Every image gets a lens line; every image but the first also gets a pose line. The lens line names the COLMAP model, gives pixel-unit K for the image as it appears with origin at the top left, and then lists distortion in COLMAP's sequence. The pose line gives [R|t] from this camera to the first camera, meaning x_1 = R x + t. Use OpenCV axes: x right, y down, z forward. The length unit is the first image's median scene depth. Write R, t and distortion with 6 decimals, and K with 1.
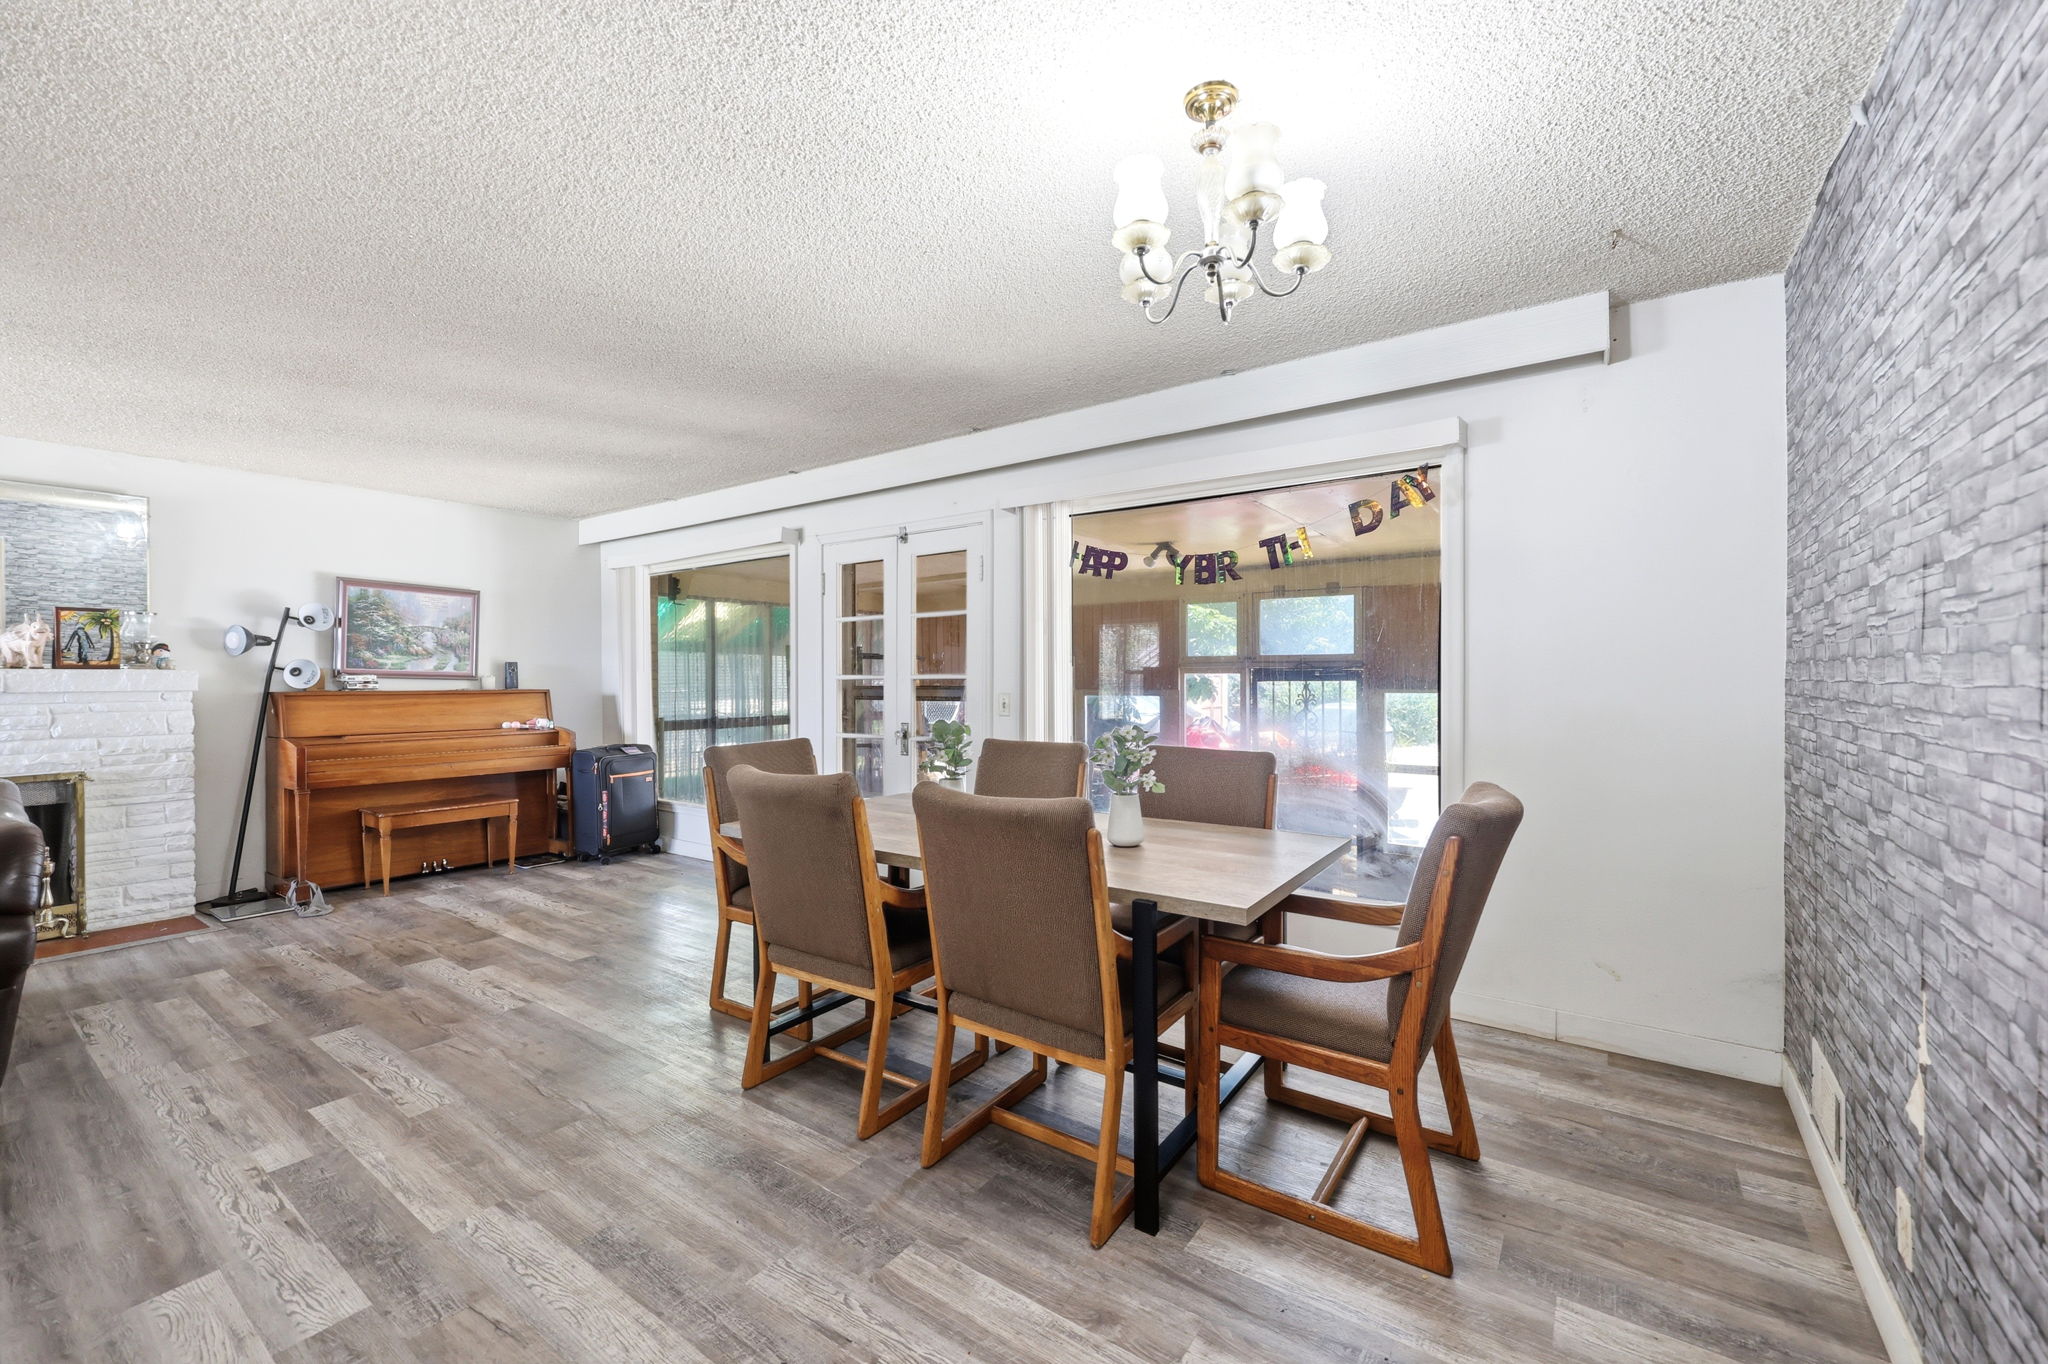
lens RADIAL K [[822.0, 0, 1024.3], [0, 822.0, 673.5], [0, 0, 1]] dist [0.000164, -0.010269]
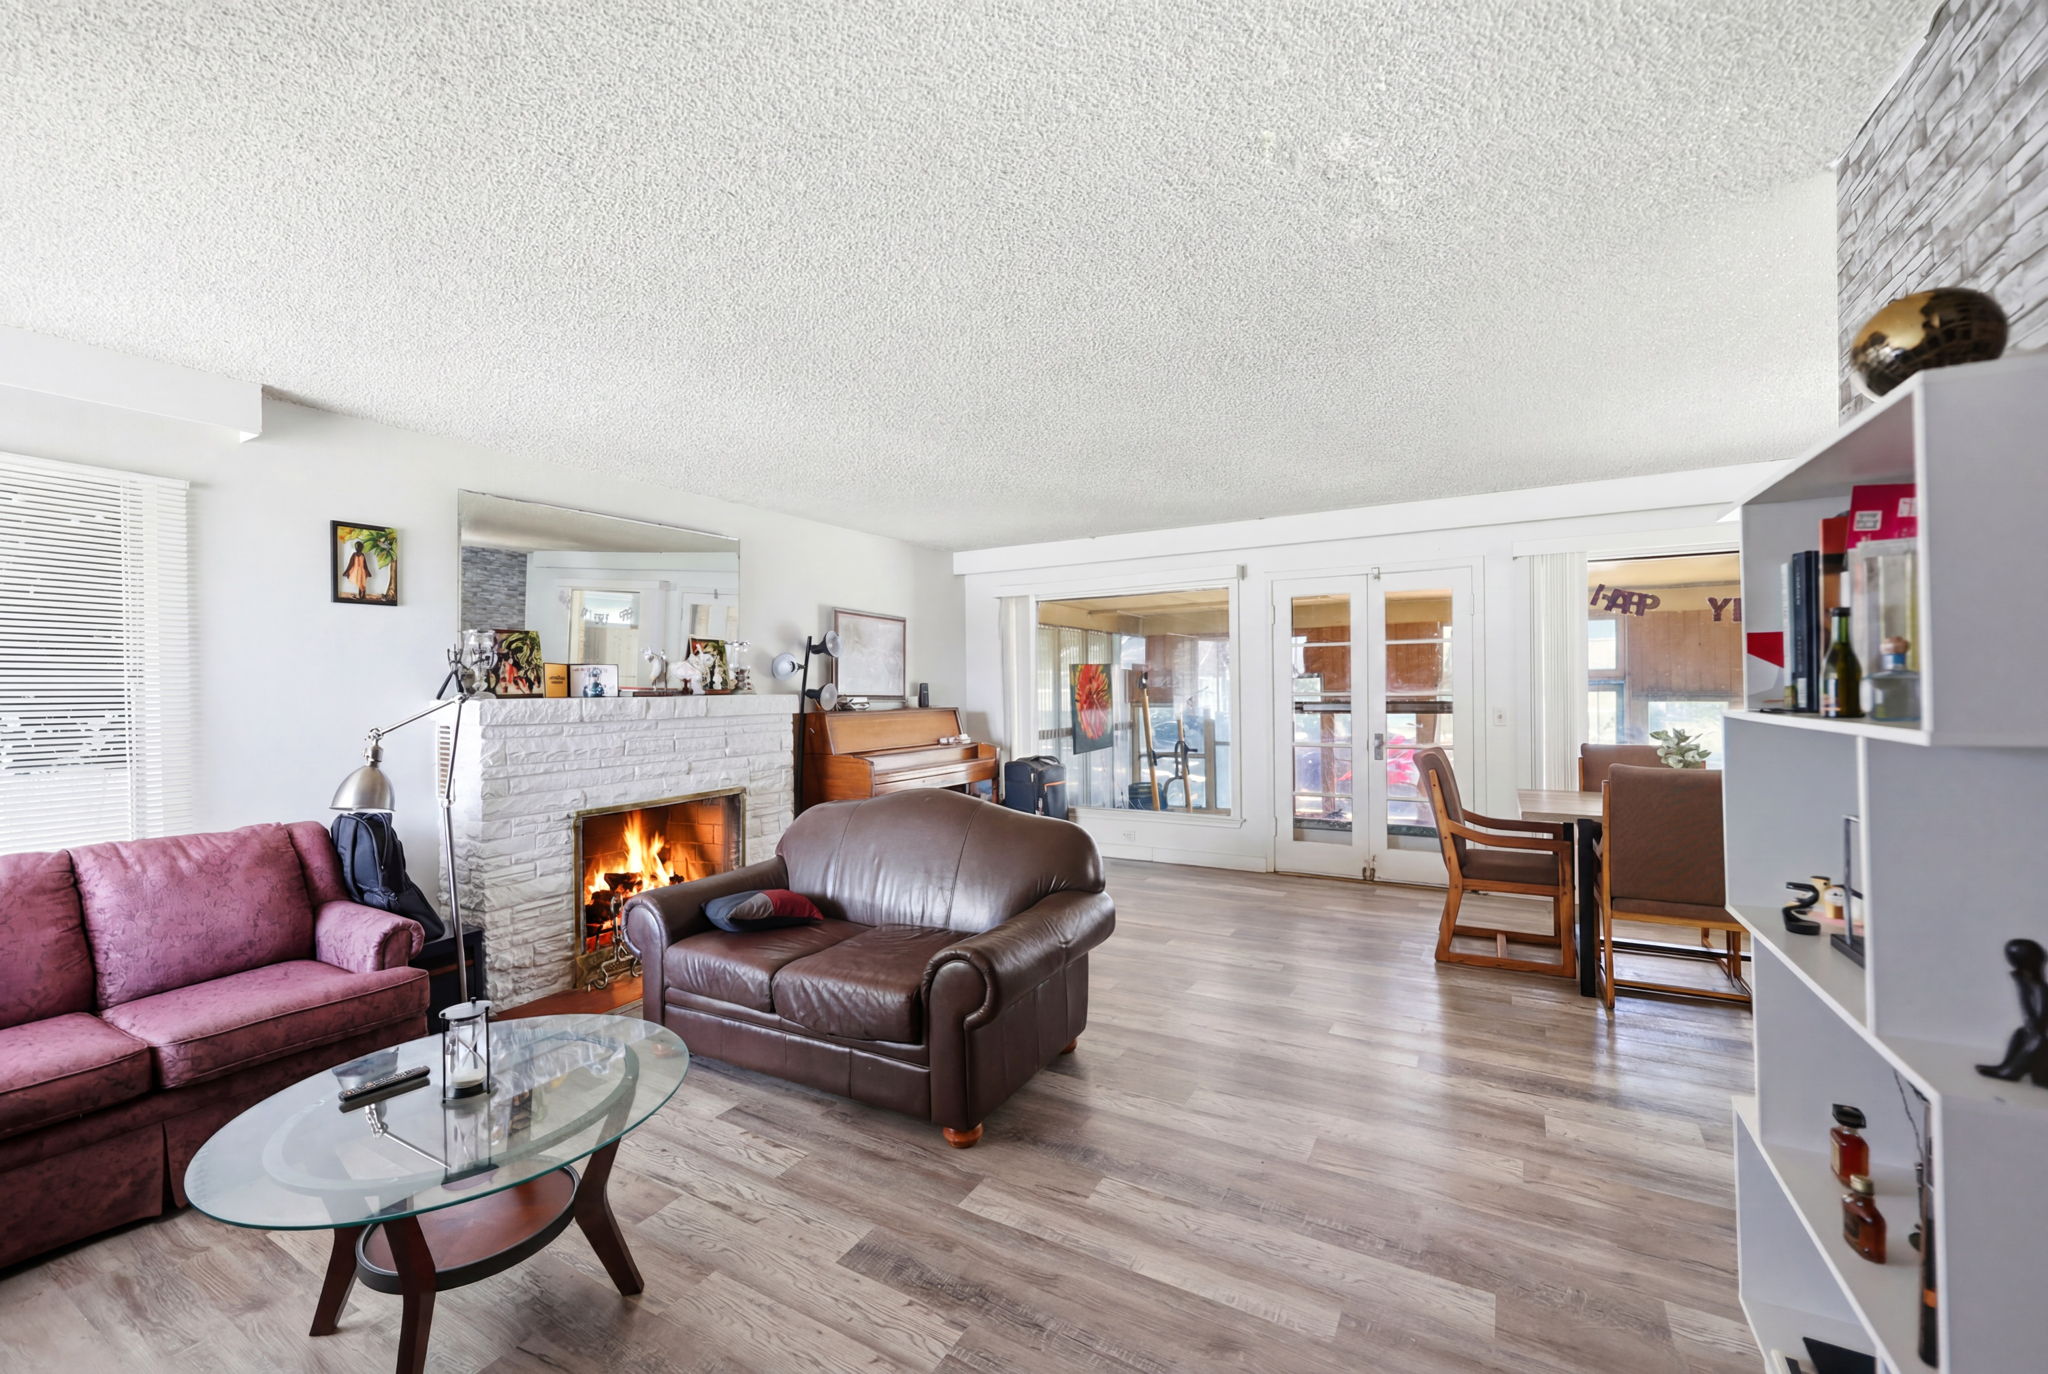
lens RADIAL K [[826.7, 0, 1020.0], [0, 826.7, 693.7], [0, 0, 1]] dist [0.000463, 0.000134]
pose [[0.995097, -0.010904, 0.098303, -0.647652], [0.010175, 0.999917, 0.007908, -0.008998], [-0.098381, -0.006869, 0.995125, -0.119212]]
